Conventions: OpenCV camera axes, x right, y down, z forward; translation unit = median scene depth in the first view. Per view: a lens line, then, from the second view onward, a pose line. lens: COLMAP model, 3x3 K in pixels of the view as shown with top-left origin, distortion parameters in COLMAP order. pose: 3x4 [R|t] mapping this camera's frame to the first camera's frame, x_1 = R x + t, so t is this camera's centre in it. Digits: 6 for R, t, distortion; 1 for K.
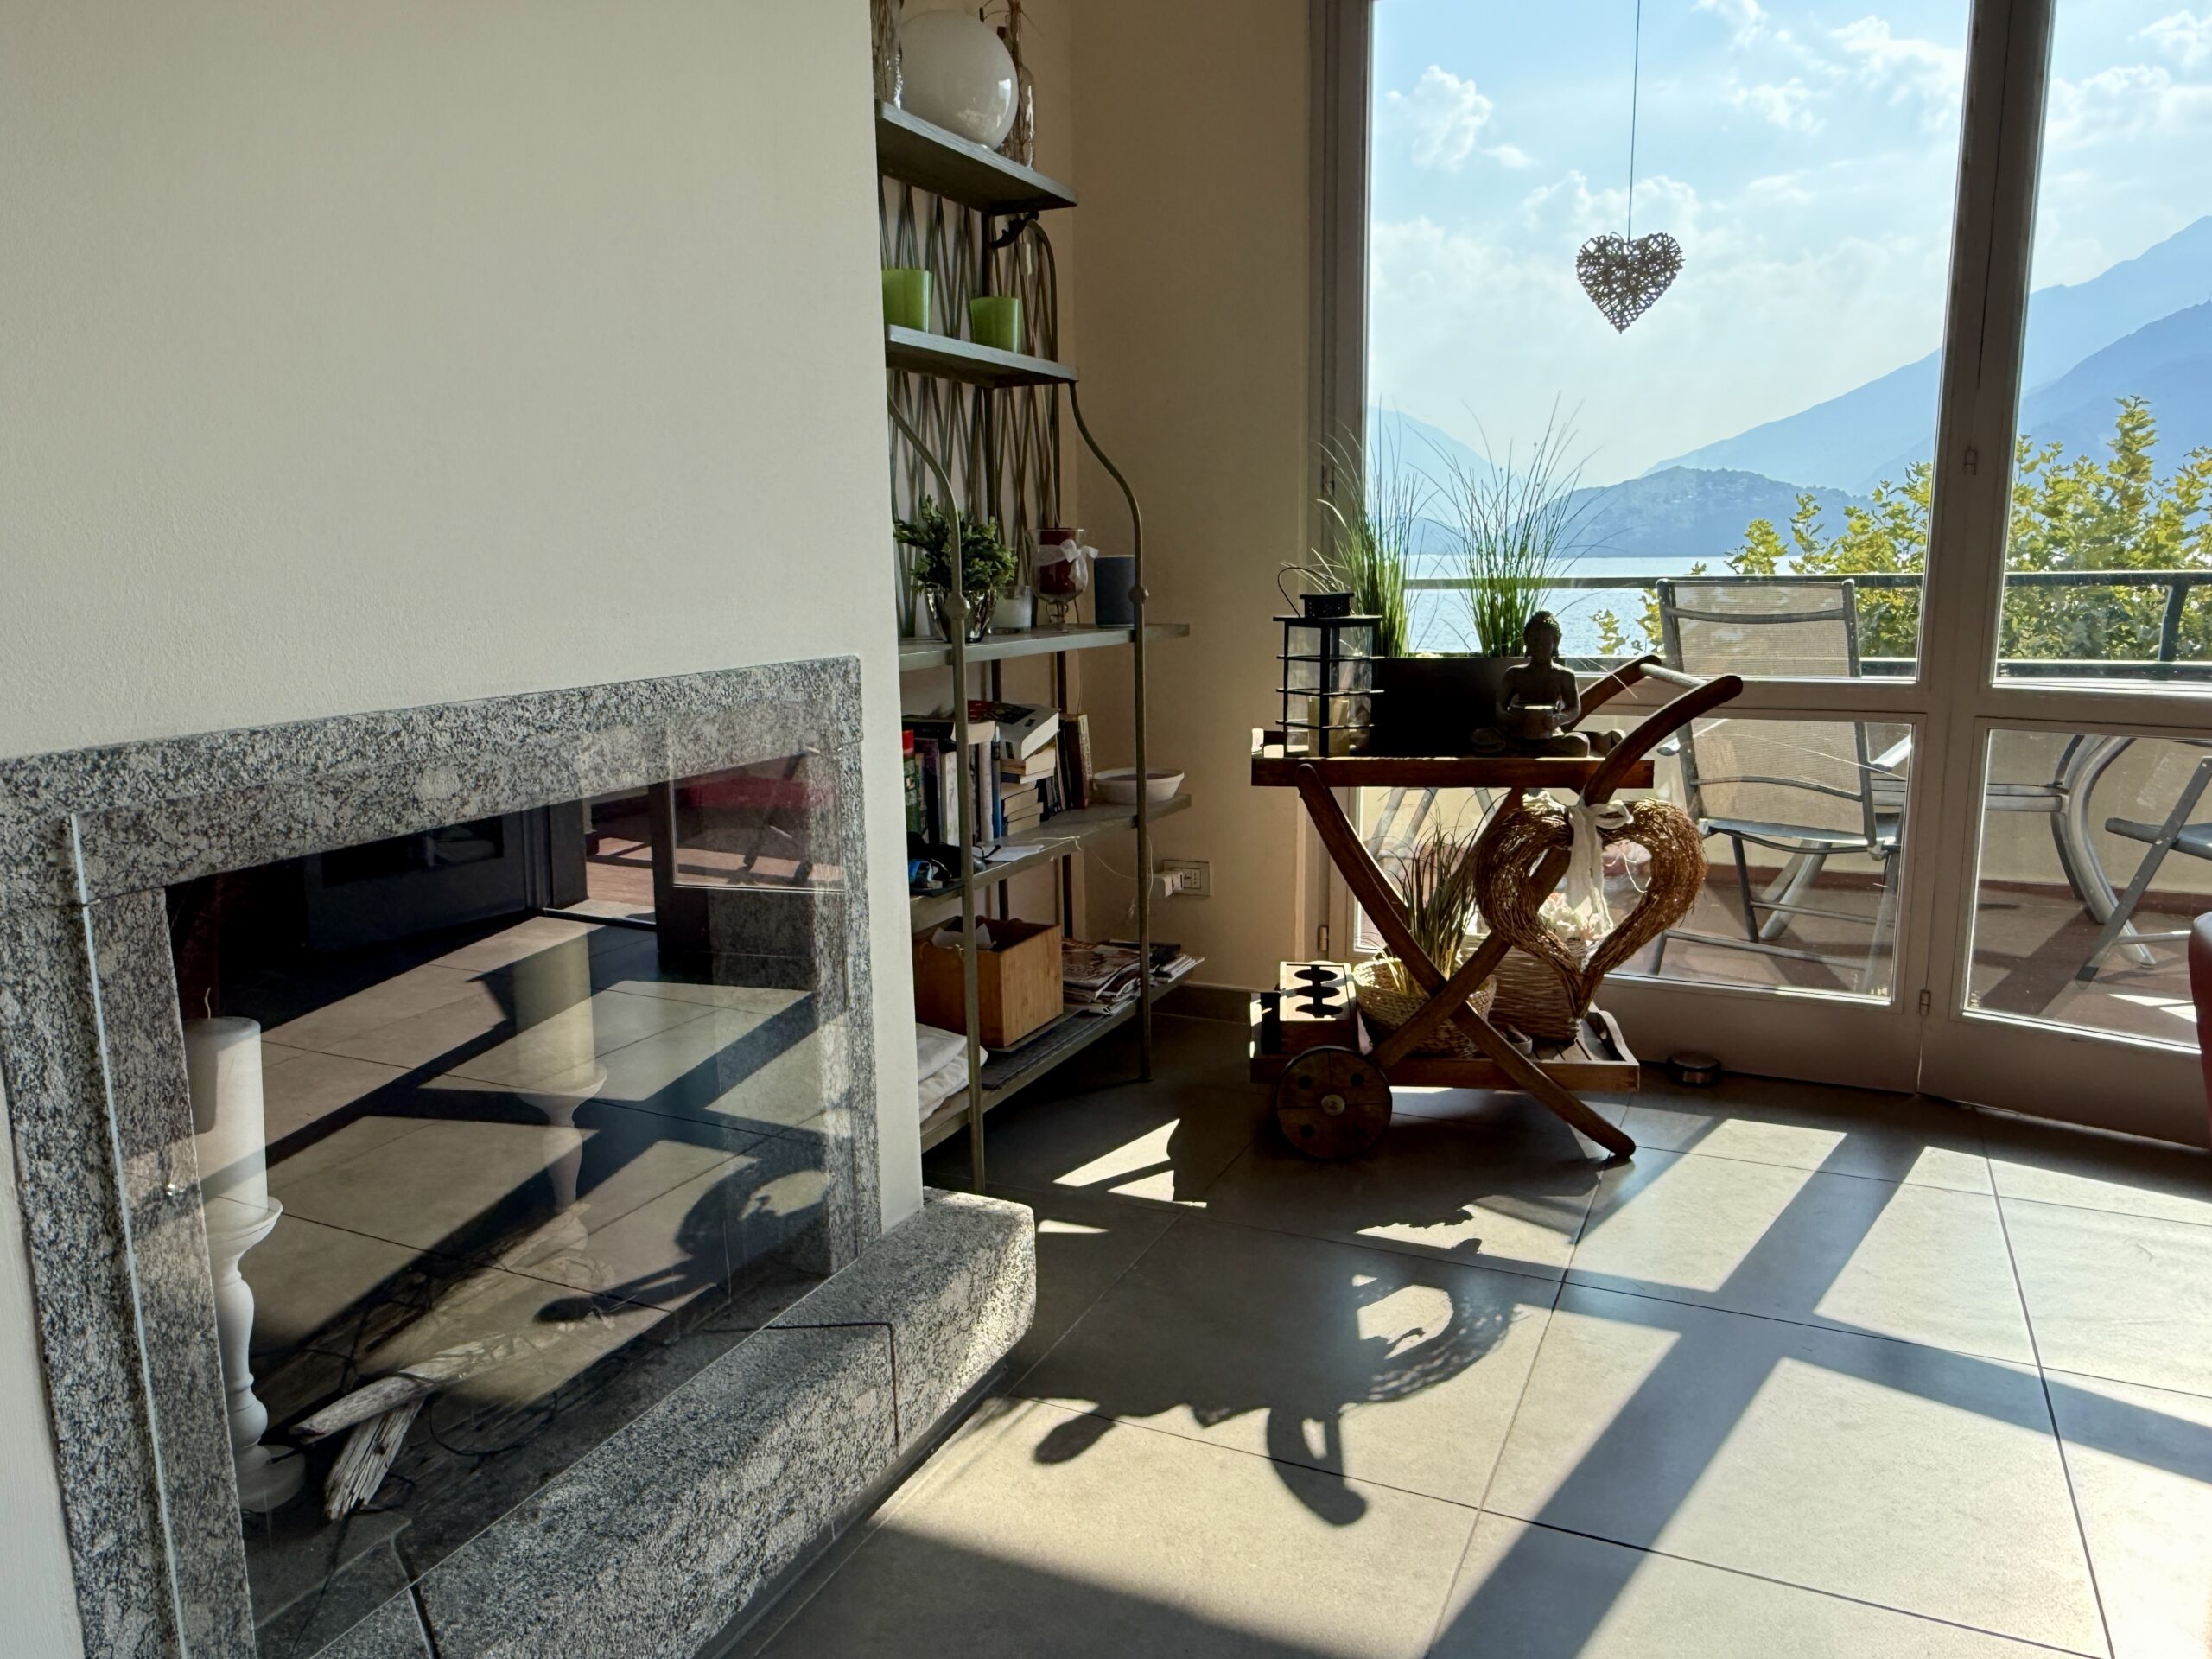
lens RADIAL K [[1563.5, 0, 1026.2], [0, 1563.5, 821.6], [0, 0, 1]] dist [-0.015734, 0.005540]
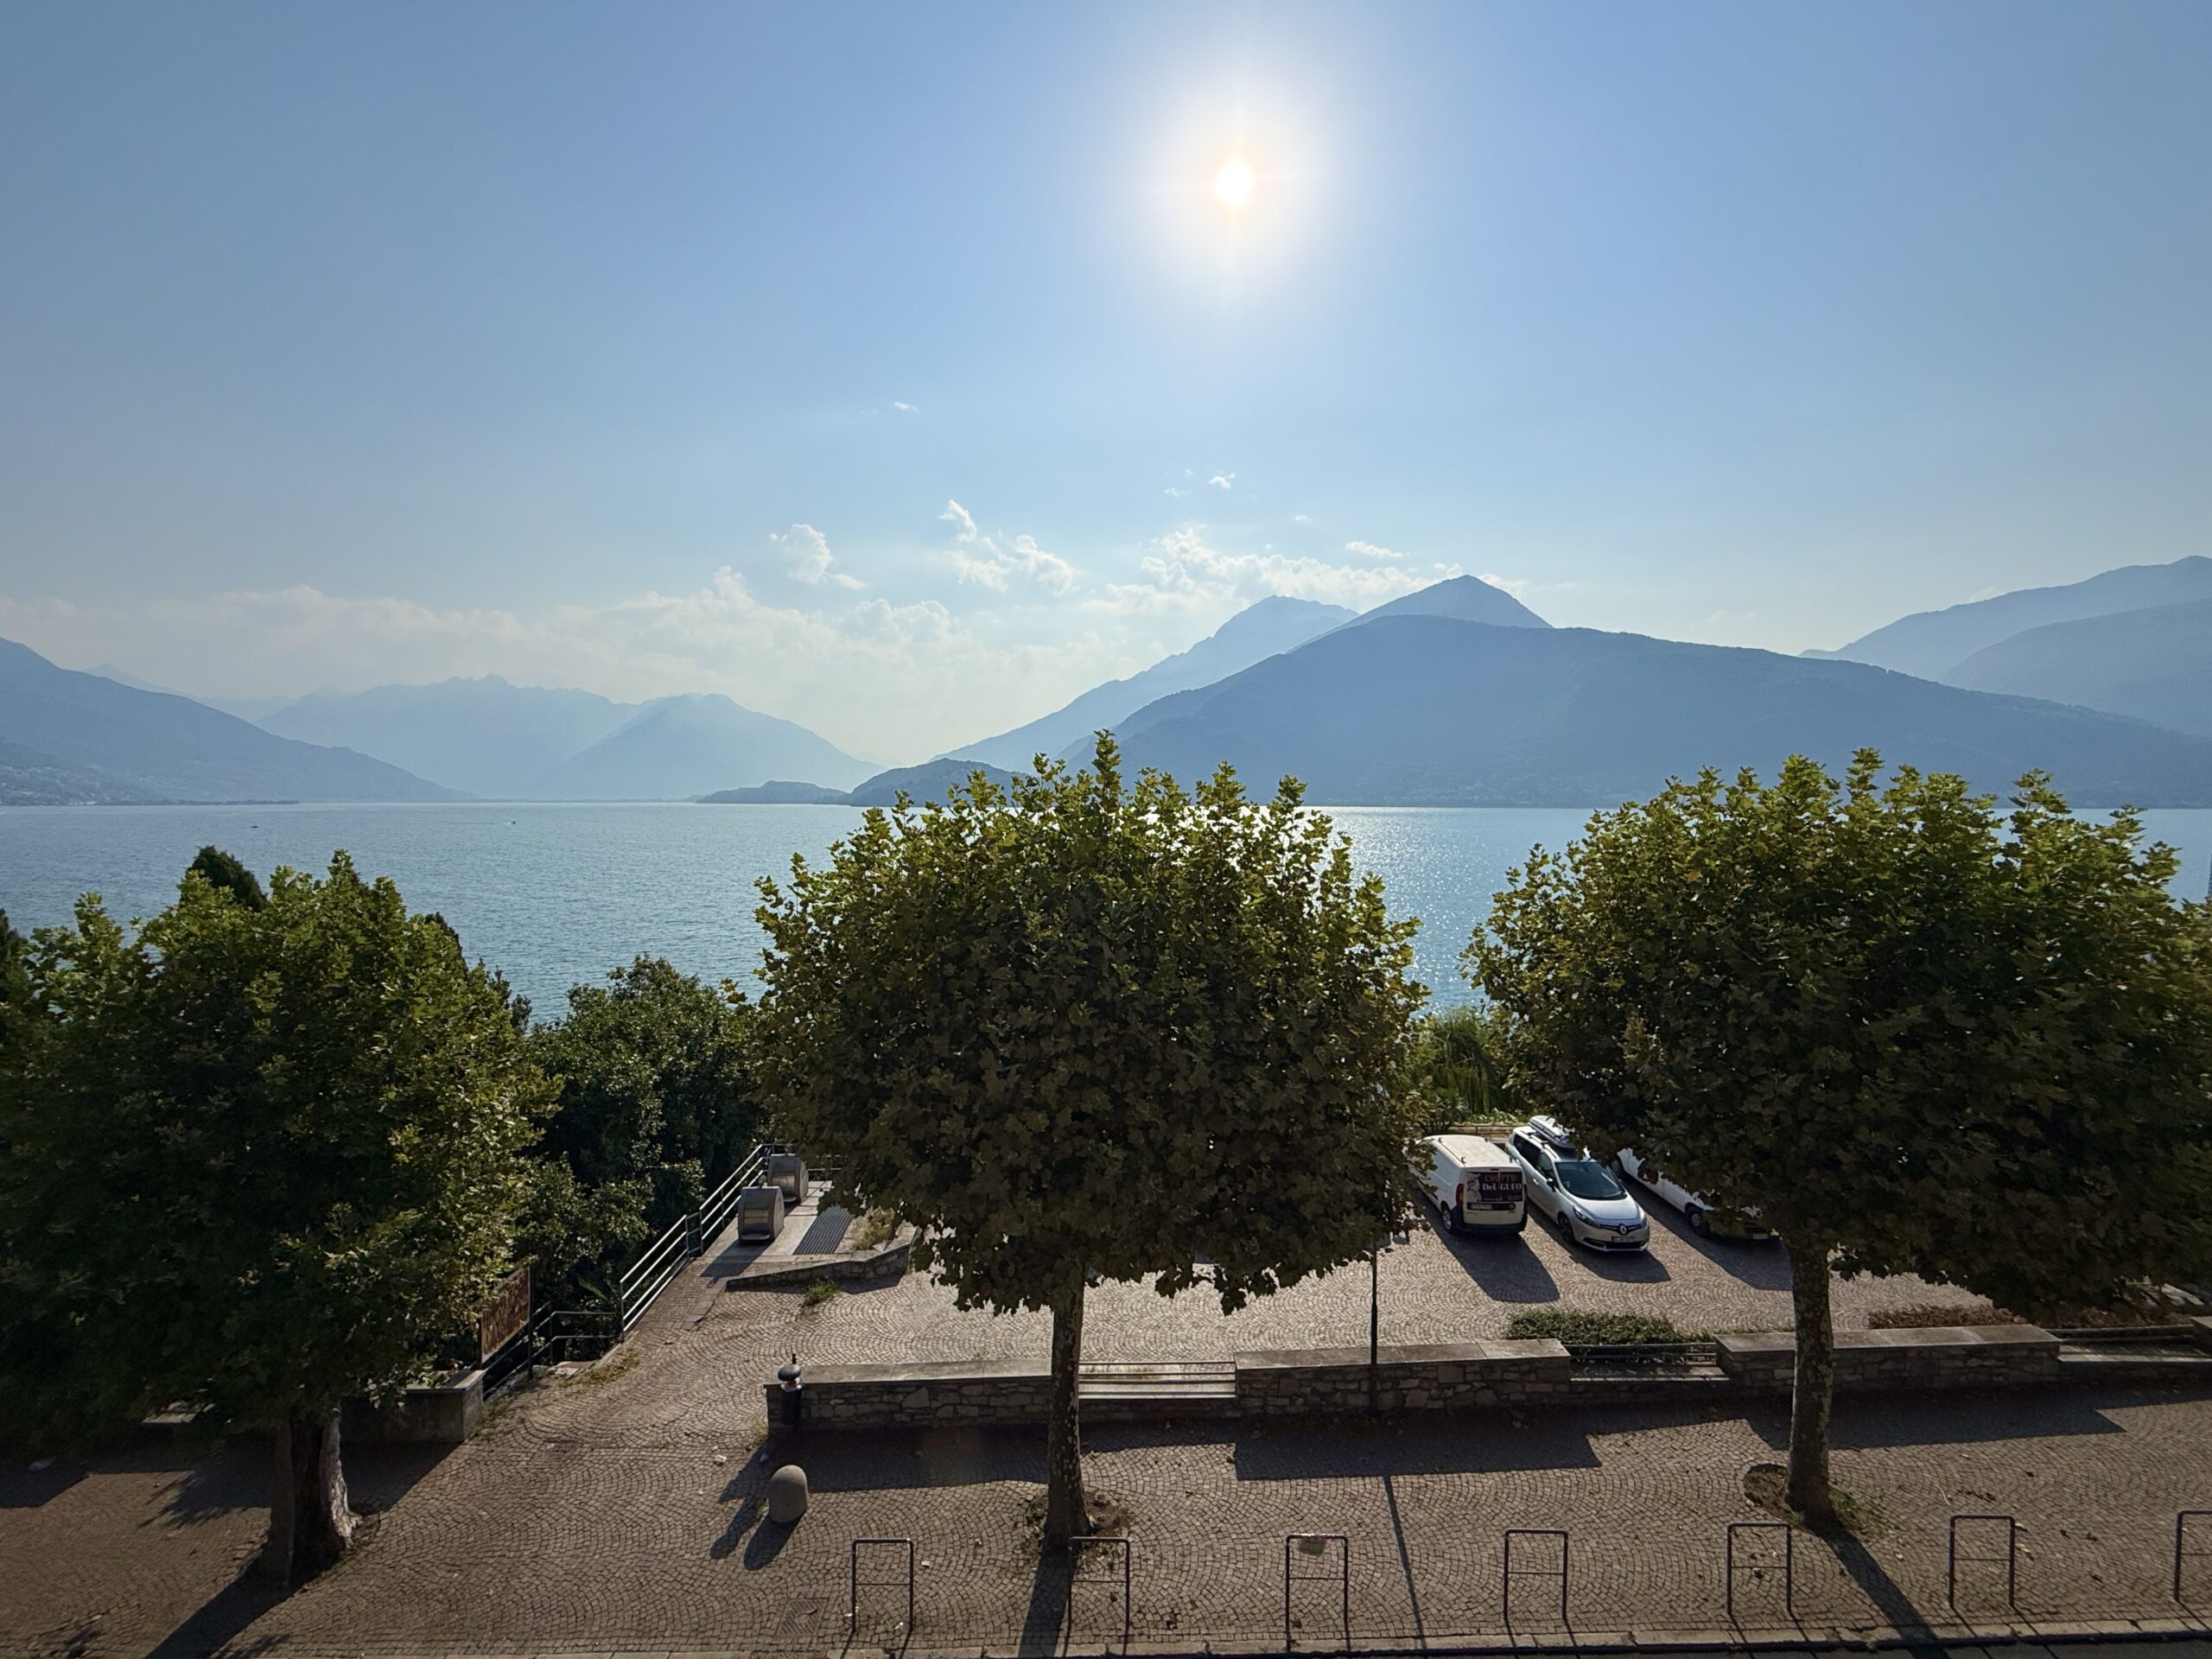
lens RADIAL K [[888.0, 0, 1088.4], [0, 888.0, 822.3], [0, 0, 1]] dist [-0.000566, -0.000358]
pose [[0.863472, 0.005031, 0.504372, 1.188201], [0.067980, 0.989666, -0.126251, -0.366650], [-0.499796, 0.143302, 0.854207, 1.355503]]
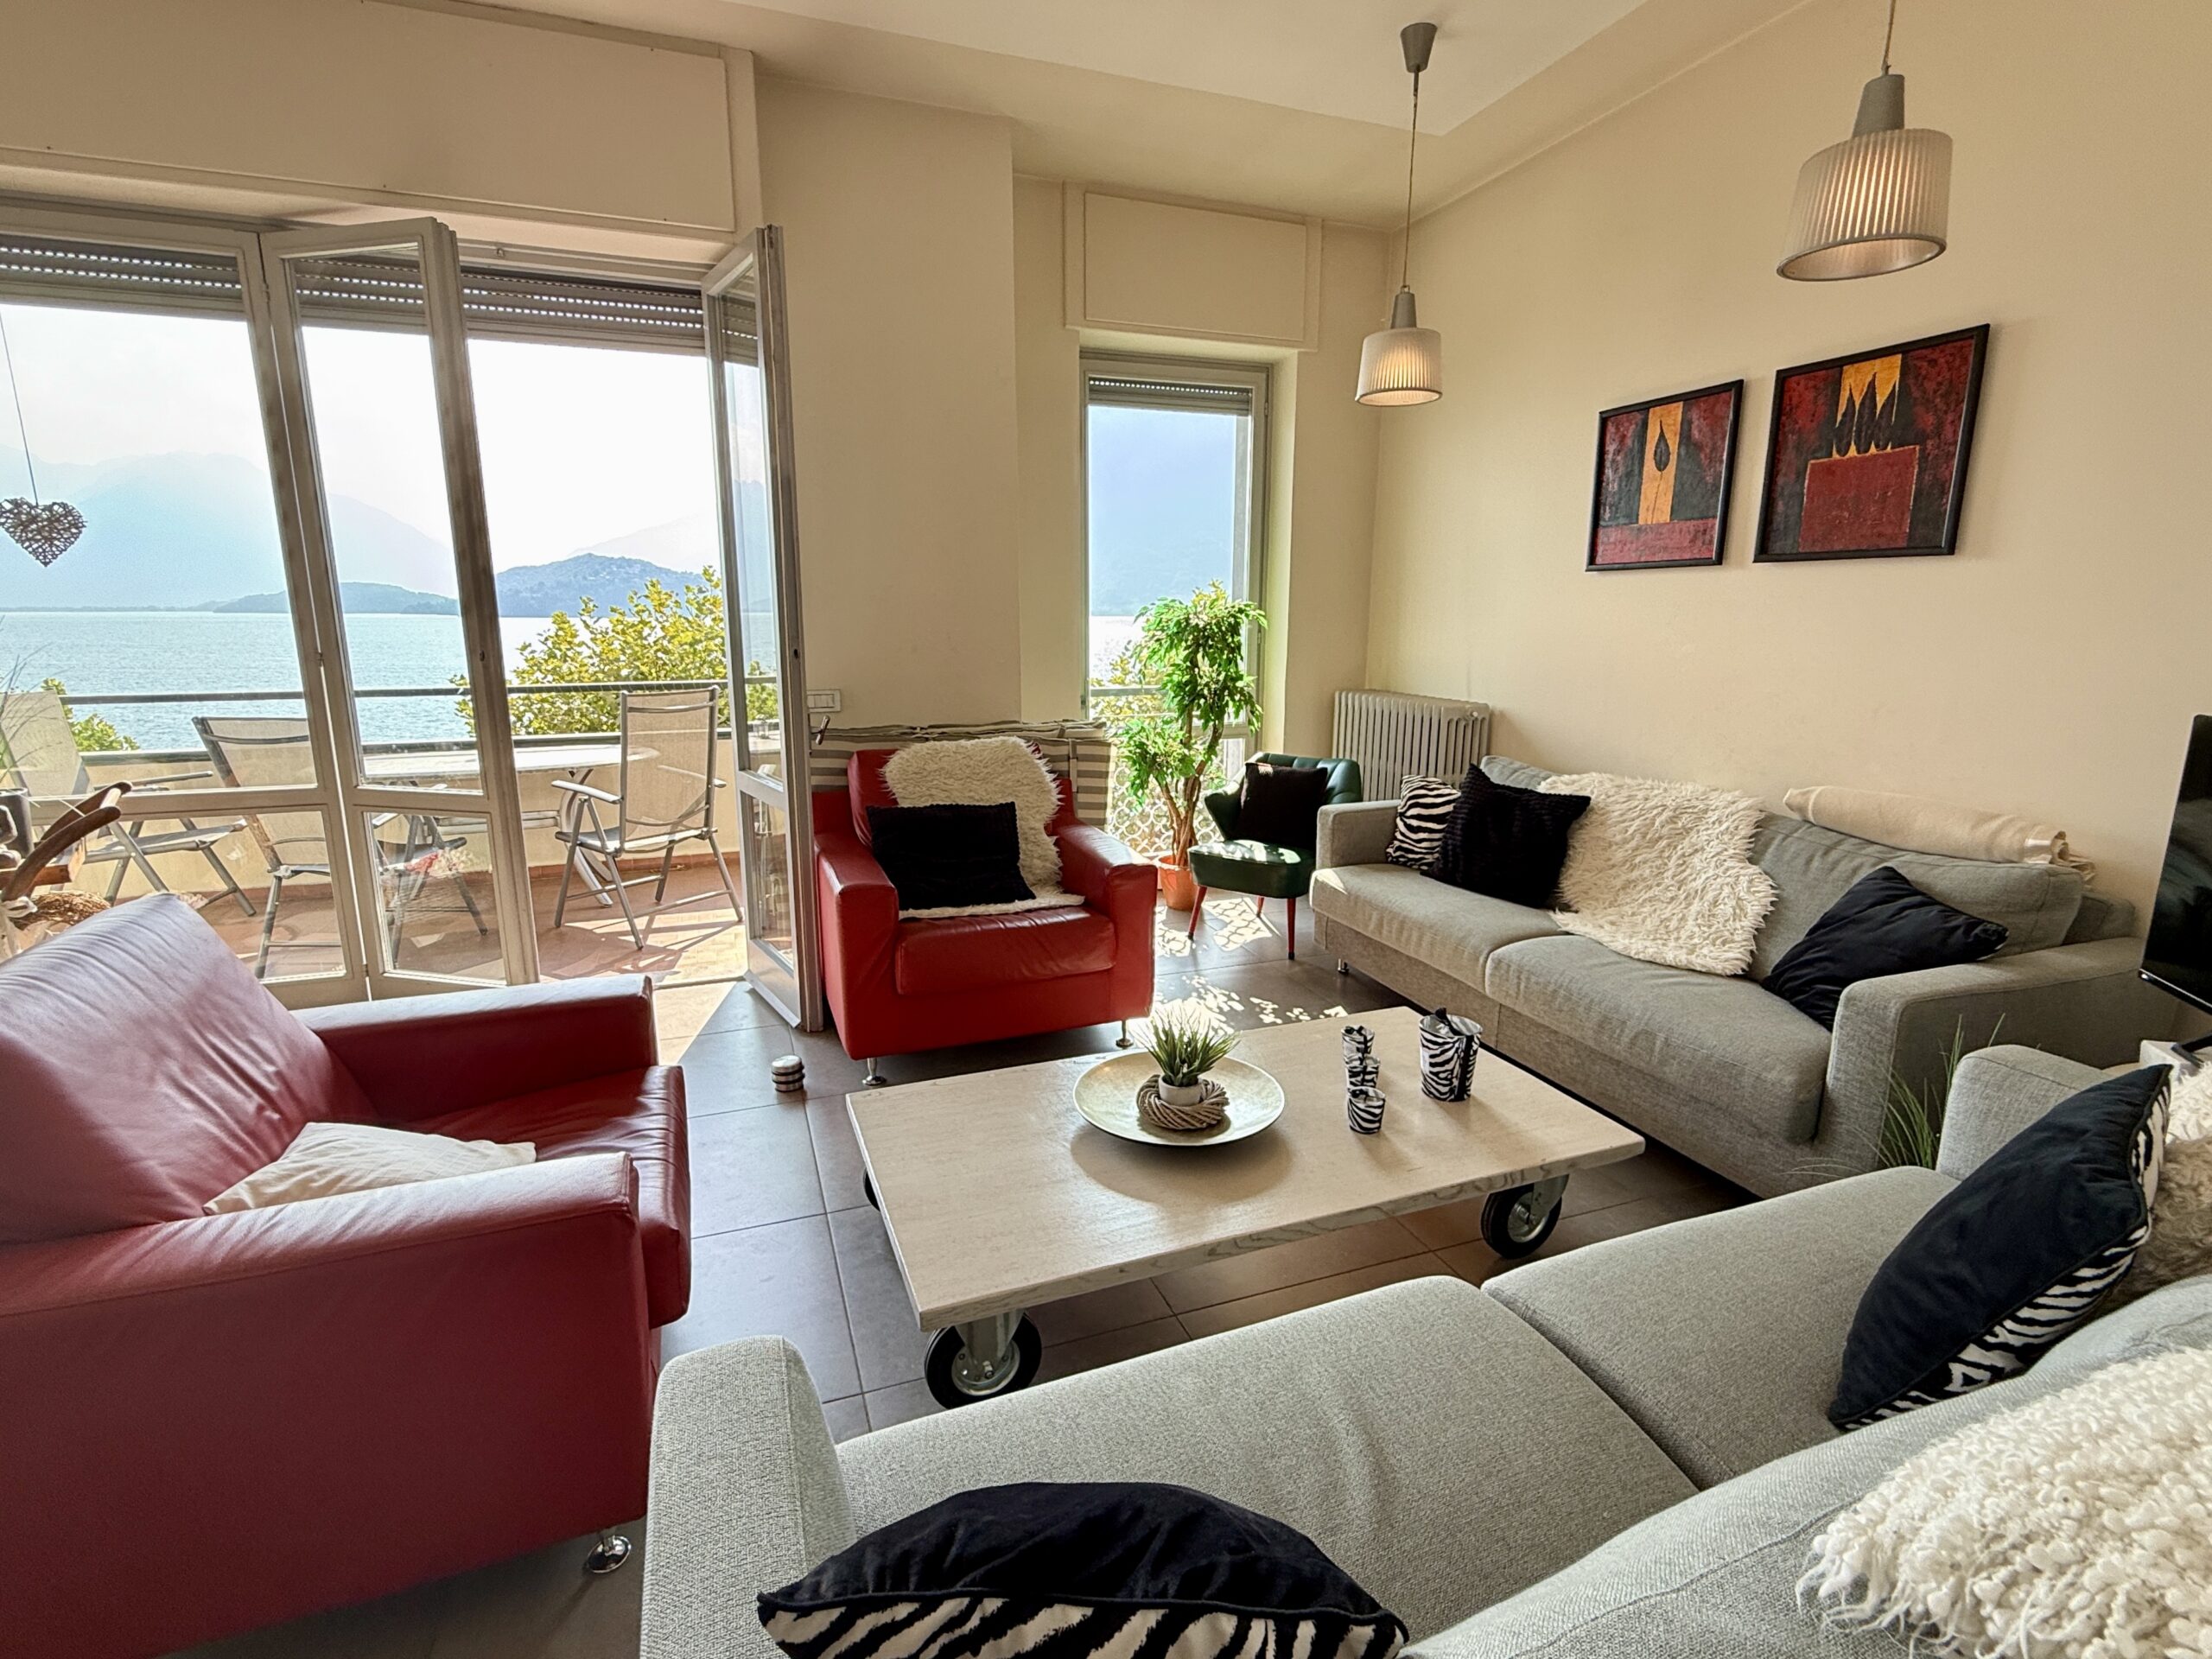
lens RADIAL K [[1077.5, 0, 1115.8], [0, 1077.5, 825.7], [0, 0, 1]] dist [0.009939, -0.001566]
pose [[0.685193, -0.129975, 0.716671, 0.316624], [0.111777, 0.991058, 0.072870, -0.036146], [-0.719733, 0.030177, 0.693594, -0.437718]]
